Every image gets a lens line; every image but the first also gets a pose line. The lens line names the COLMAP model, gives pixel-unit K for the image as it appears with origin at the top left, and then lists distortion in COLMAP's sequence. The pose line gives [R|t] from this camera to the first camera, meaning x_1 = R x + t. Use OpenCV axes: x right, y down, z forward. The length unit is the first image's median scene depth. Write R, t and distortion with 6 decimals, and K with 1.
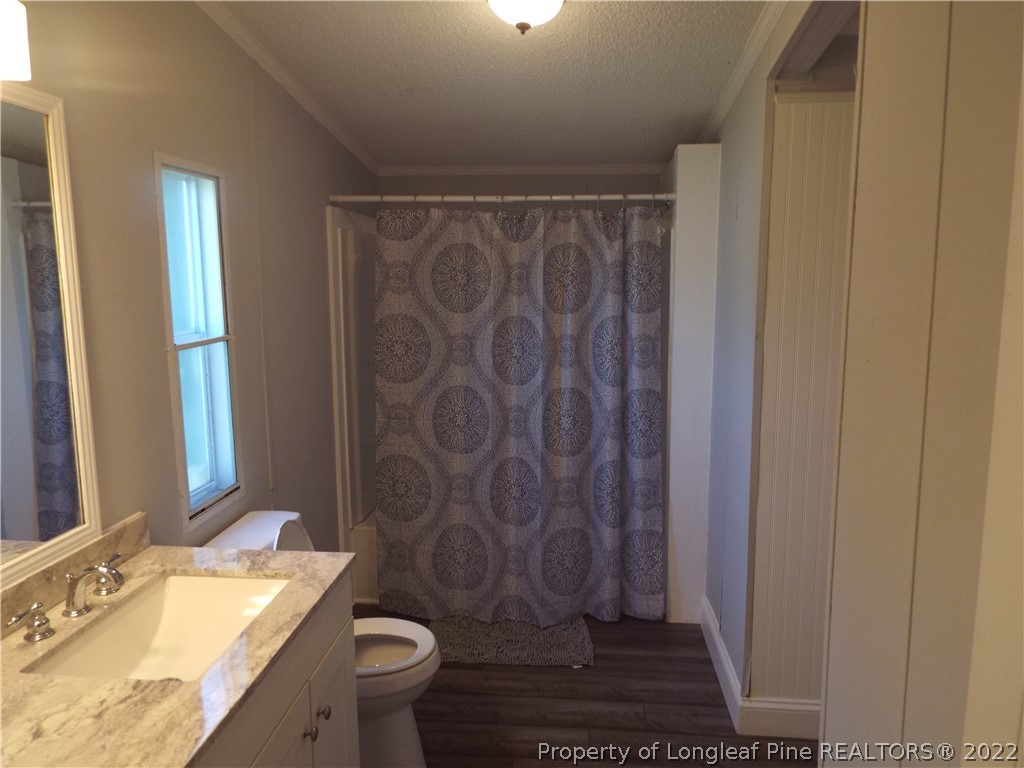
lens RADIAL K [[735.2, 0, 509.7], [0, 735.2, 383.2], [0, 0, 1]] dist [0.001318, 0.005832]
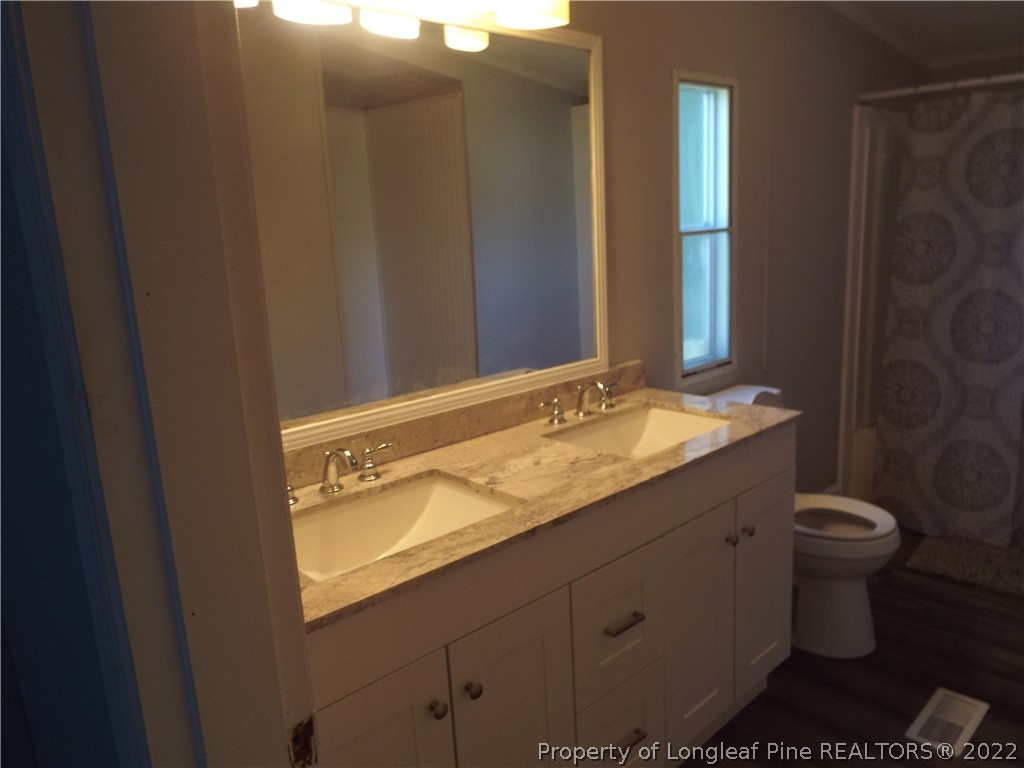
lens RADIAL K [[734.9, 0, 512.0], [0, 734.9, 384.0], [0, 0, 1]] dist [-0.042972, -0.003850]
pose [[0.732836, 0.102300, -0.672671, 0.174071], [-0.043662, 0.993665, 0.103550, 0.084228], [0.679004, -0.046515, 0.732660, -0.075031]]
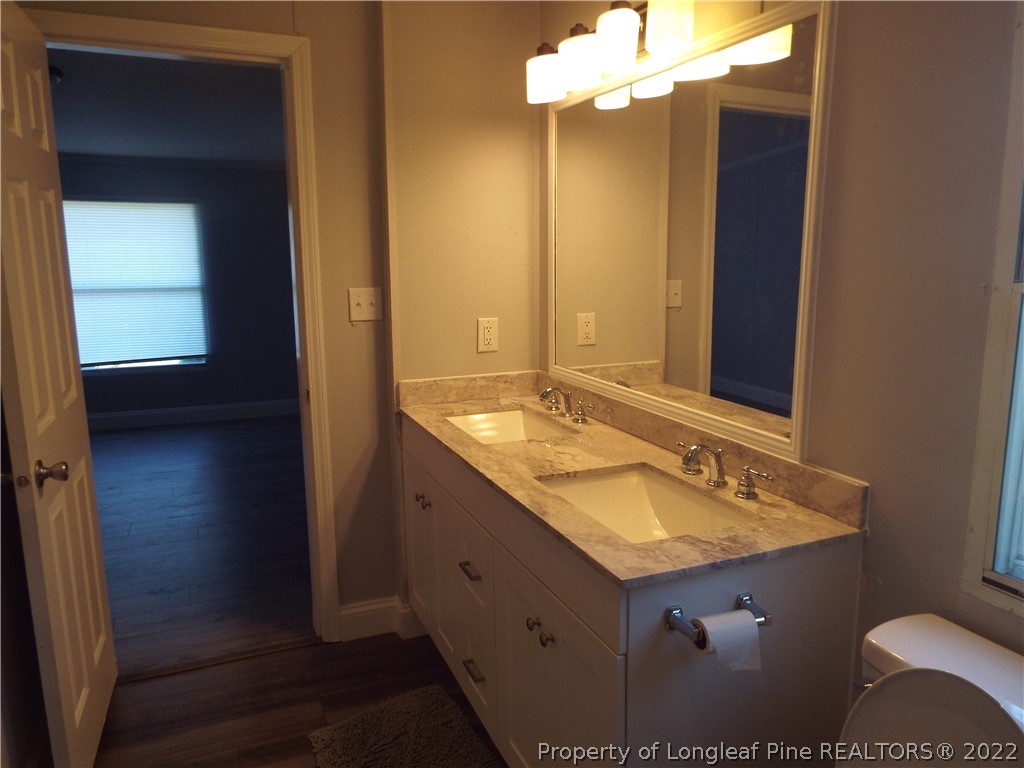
lens RADIAL K [[733.3, 0, 512.0], [0, 733.3, 384.0], [0, 0, 1]] dist [0.016087, -0.026533]
pose [[-0.882769, 0.089303, -0.461242, 0.148325], [-0.060823, 0.951782, 0.300686, -0.115557], [0.465854, 0.293490, -0.834772, 1.275853]]
